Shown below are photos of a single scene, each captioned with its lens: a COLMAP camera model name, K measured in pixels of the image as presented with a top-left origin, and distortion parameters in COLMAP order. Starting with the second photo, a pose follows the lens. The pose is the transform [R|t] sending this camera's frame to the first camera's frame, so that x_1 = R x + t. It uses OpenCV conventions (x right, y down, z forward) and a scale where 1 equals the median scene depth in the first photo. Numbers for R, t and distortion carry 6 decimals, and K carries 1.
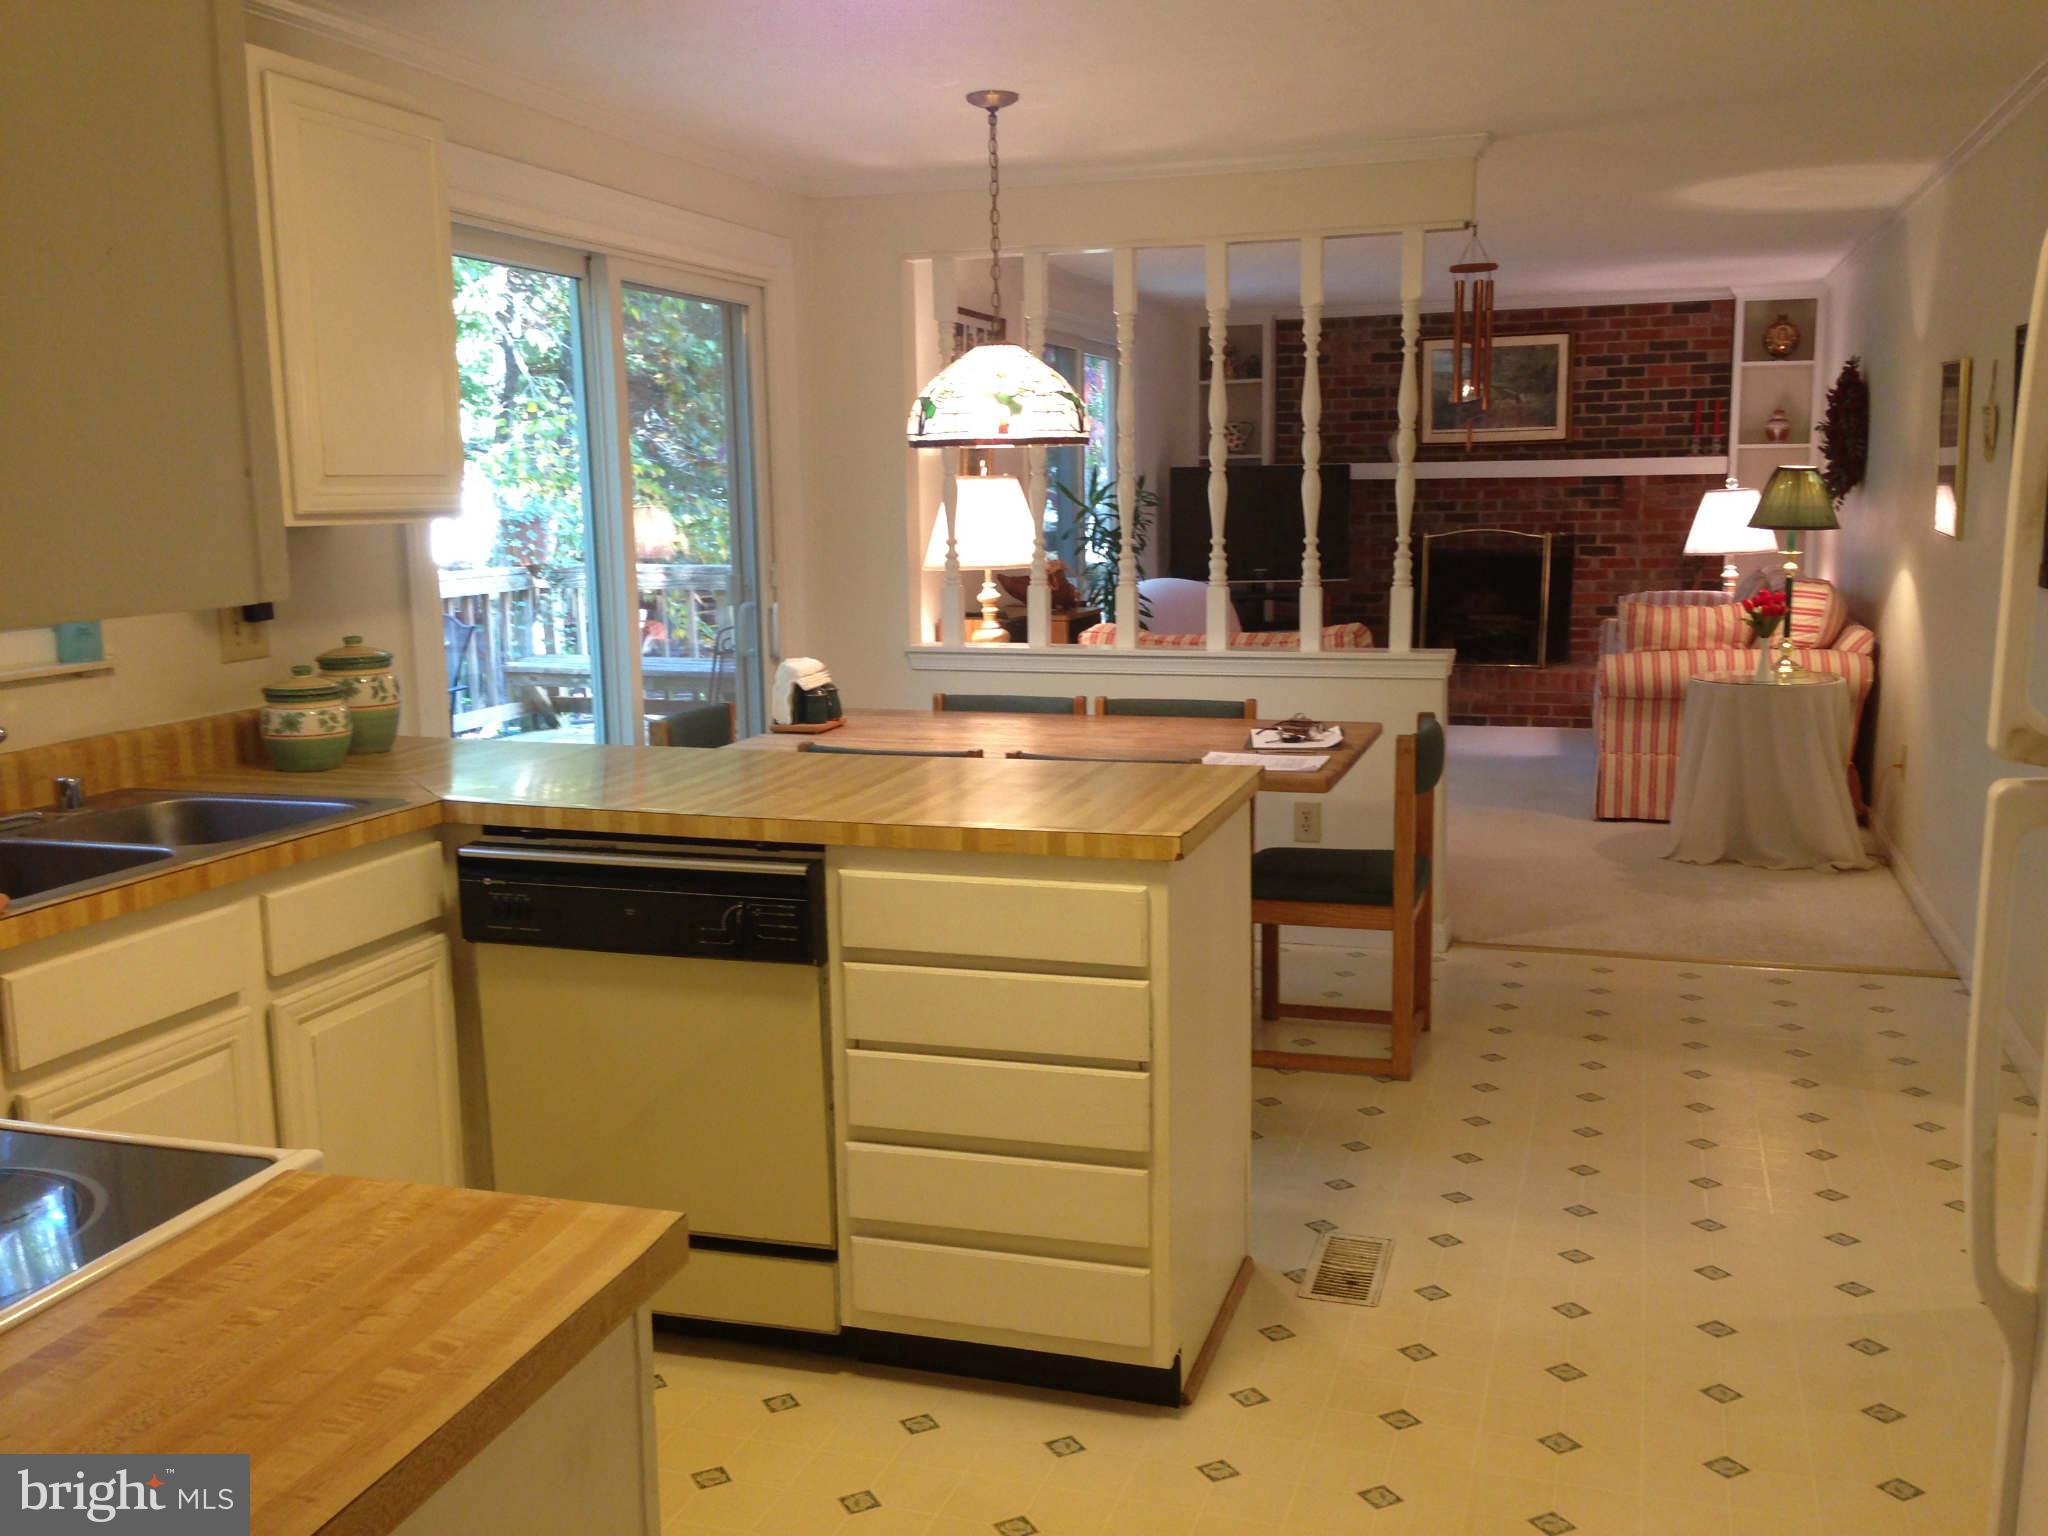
lens RADIAL K [[1868.3, 0, 1034.8], [0, 1868.3, 768.9], [0, 0, 1]] dist [0.055647, 0.003405]
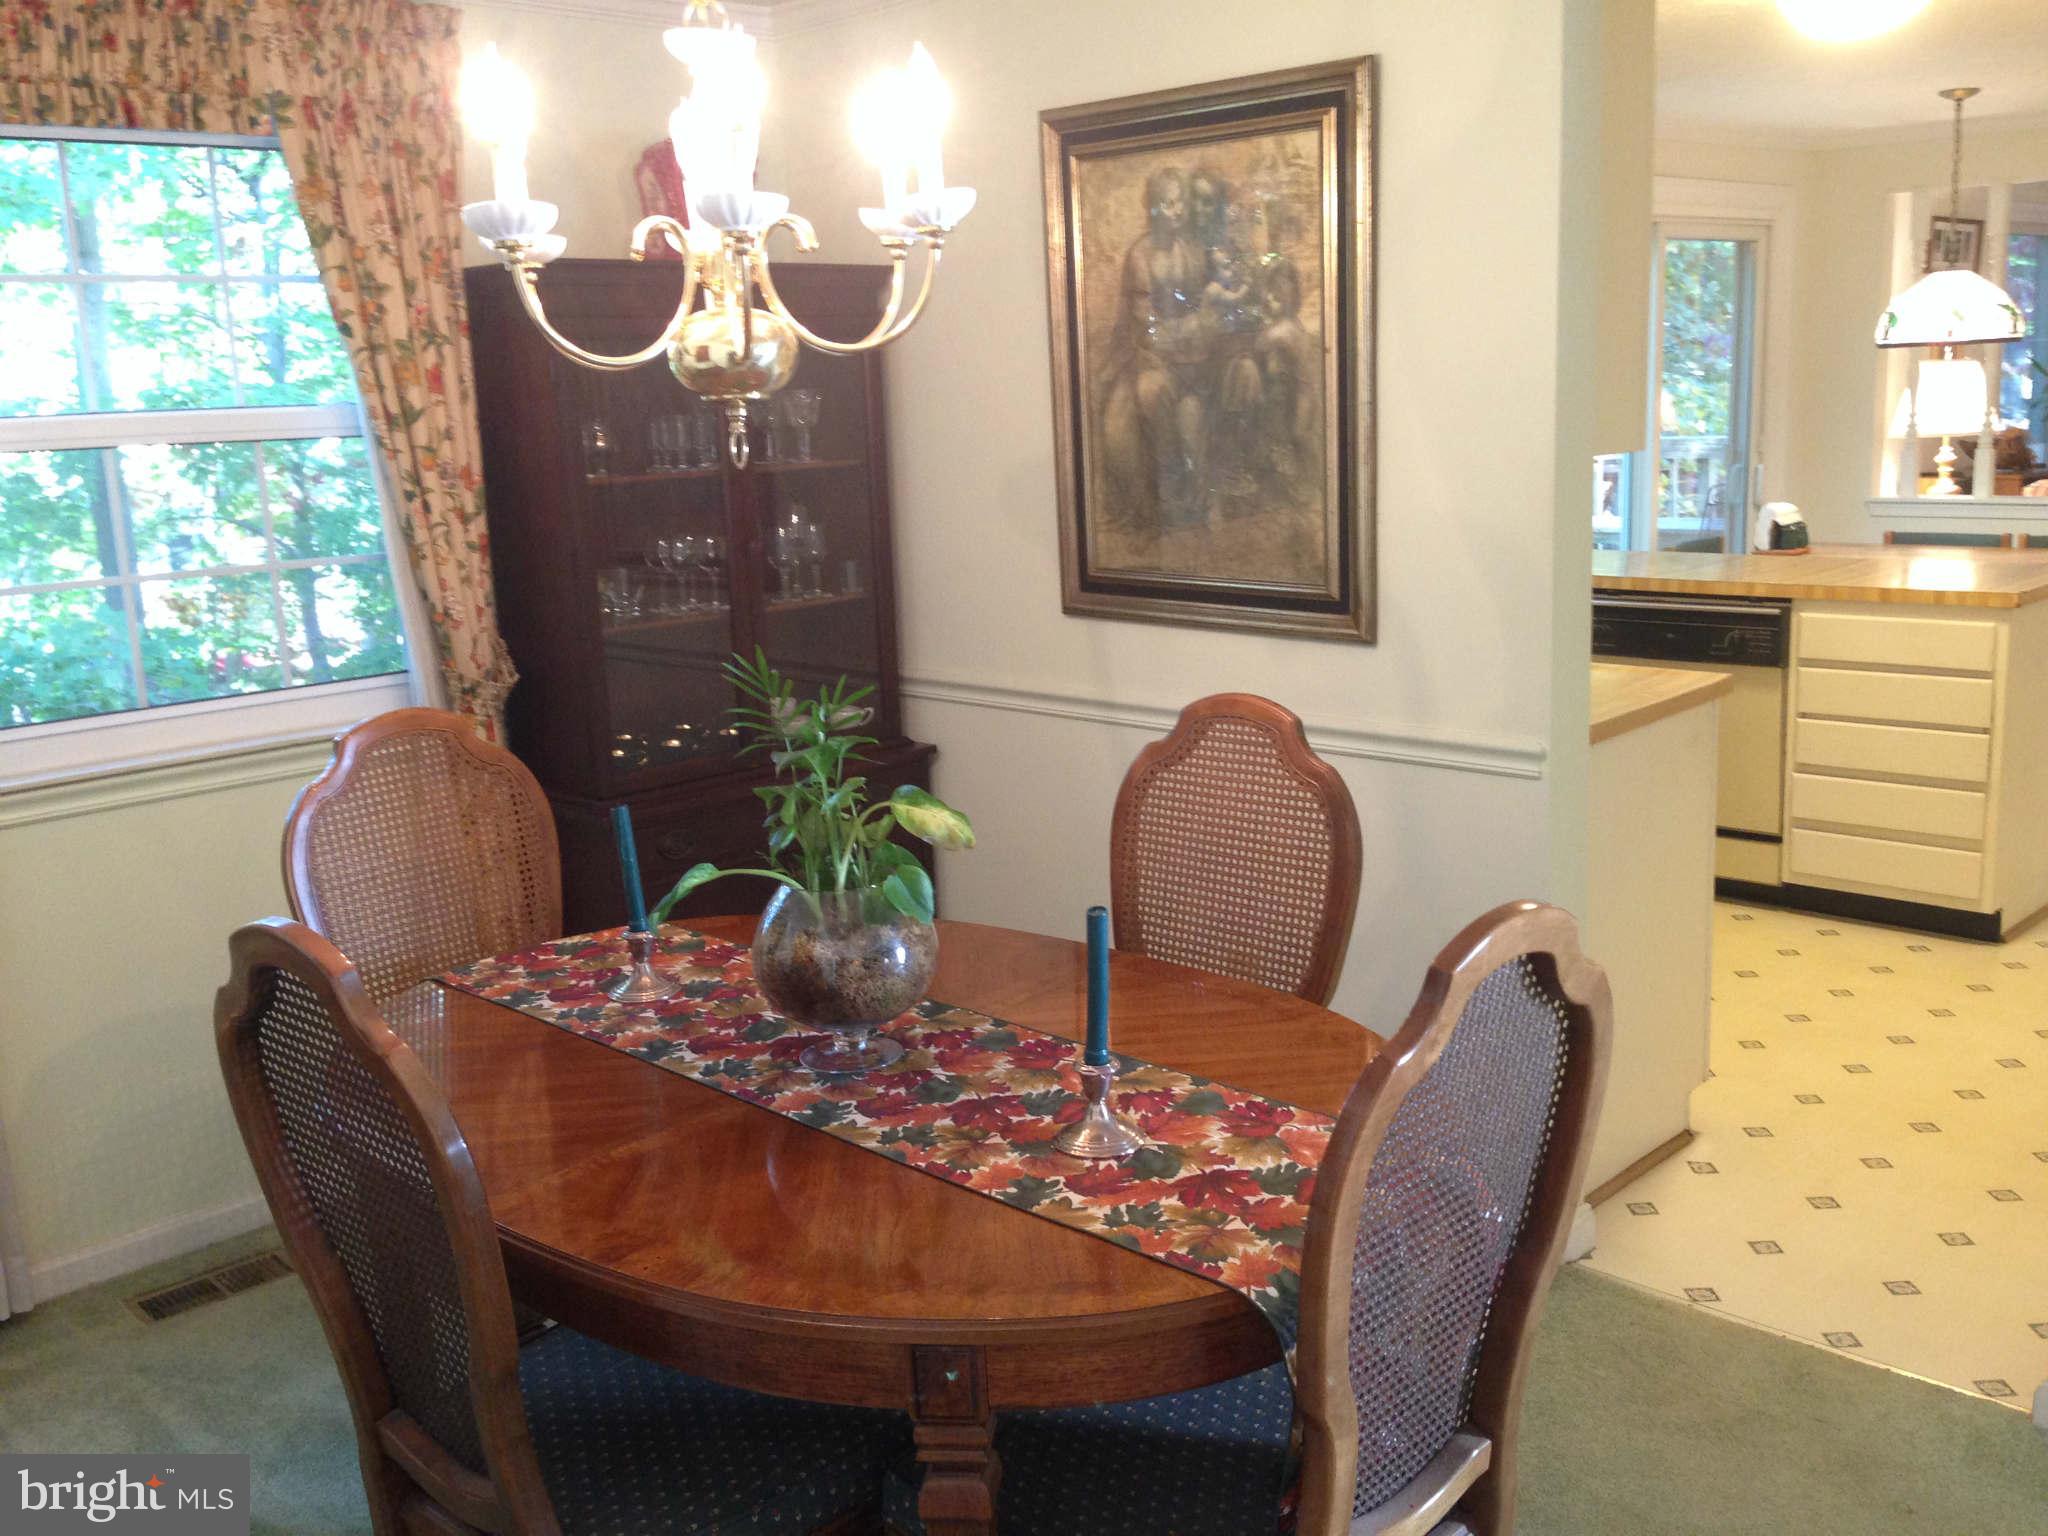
lens RADIAL K [[1852.4, 0, 1025.0], [0, 1852.4, 766.5], [0, 0, 1]] dist [0.128801, -0.238630]
pose [[0.879055, 0.072814, -0.471127, 0.030716], [-0.042070, 0.996260, 0.075477, 0.030487], [0.474861, -0.046528, 0.878830, -0.282958]]
